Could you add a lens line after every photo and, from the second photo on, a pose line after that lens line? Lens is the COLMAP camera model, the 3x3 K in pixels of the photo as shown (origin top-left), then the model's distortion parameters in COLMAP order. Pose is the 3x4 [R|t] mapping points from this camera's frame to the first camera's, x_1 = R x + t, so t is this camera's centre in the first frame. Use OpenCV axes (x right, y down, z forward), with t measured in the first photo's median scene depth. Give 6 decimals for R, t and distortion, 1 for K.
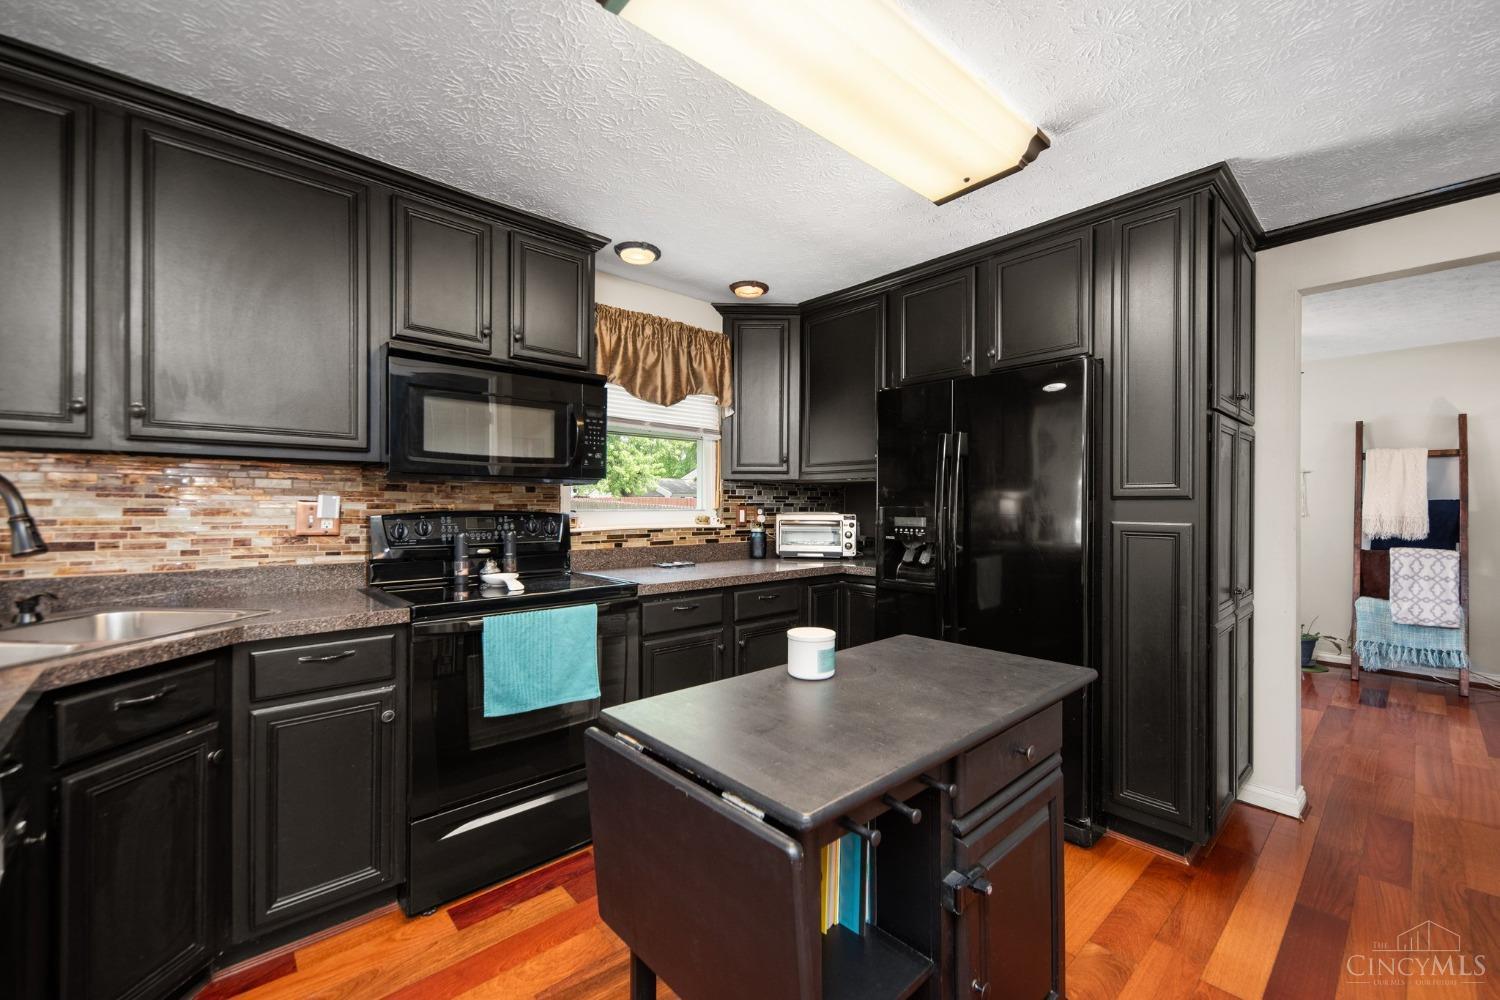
lens RADIAL K [[613.2, 0, 746.9], [0, 613.2, 500.7], [0, 0, 1]] dist [0.005740, -0.000361]
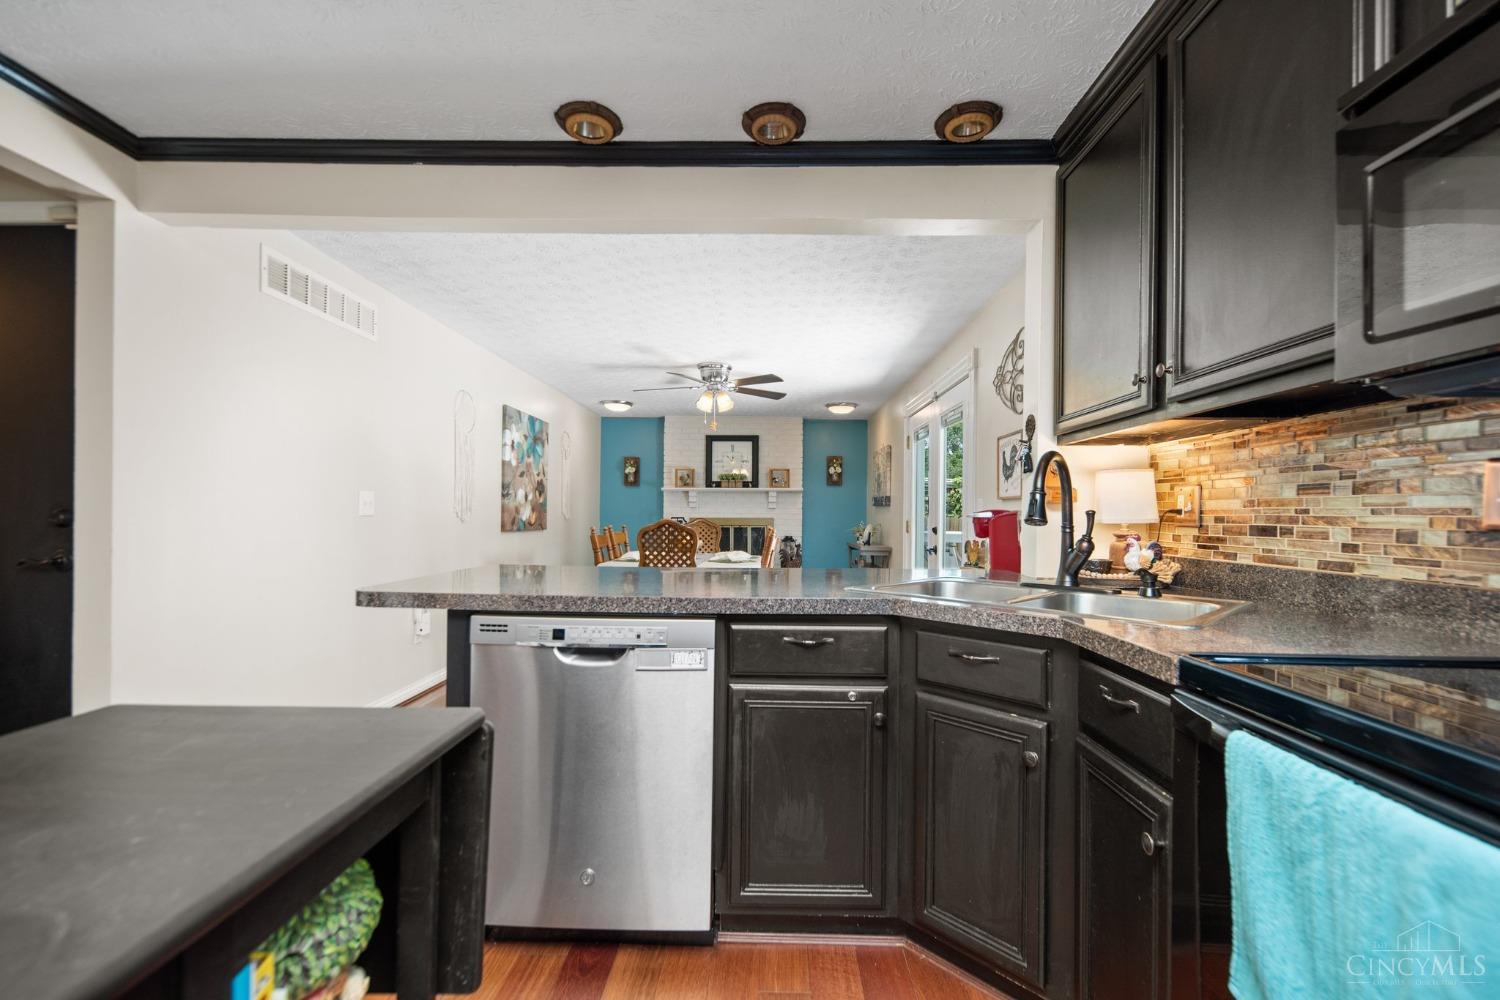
lens RADIAL K [[666.5, 0, 748.8], [0, 666.5, 512.5], [0, 0, 1]] dist [0.016455, -0.000879]
pose [[-0.694805, -0.012052, -0.719097, 0.081491], [-0.006475, 0.999924, -0.010503, 0.054358], [0.719169, -0.002641, -0.694830, 0.981885]]
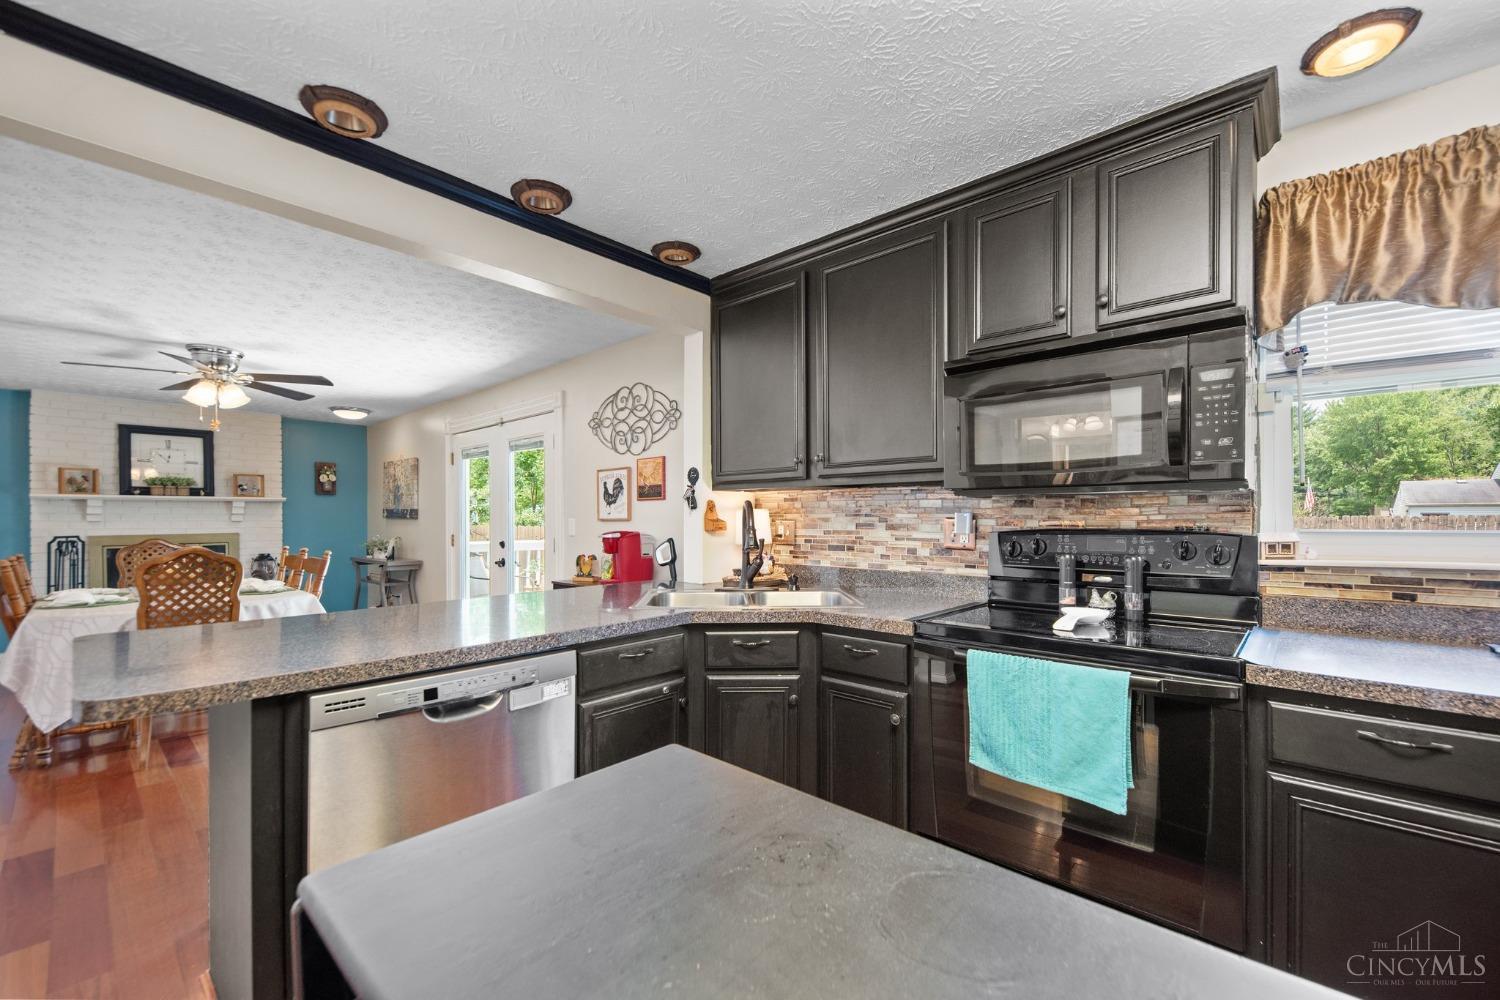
lens RADIAL K [[613.2, 0, 754.1], [0, 613.2, 515.3], [0, 0, 1]] dist [0.005740, -0.000361]
pose [[0.089797, -0.007849, -0.995929, 0.389032], [0.009672, 0.999929, -0.007008, -0.000124], [0.995913, -0.009003, 0.089866, 0.560206]]
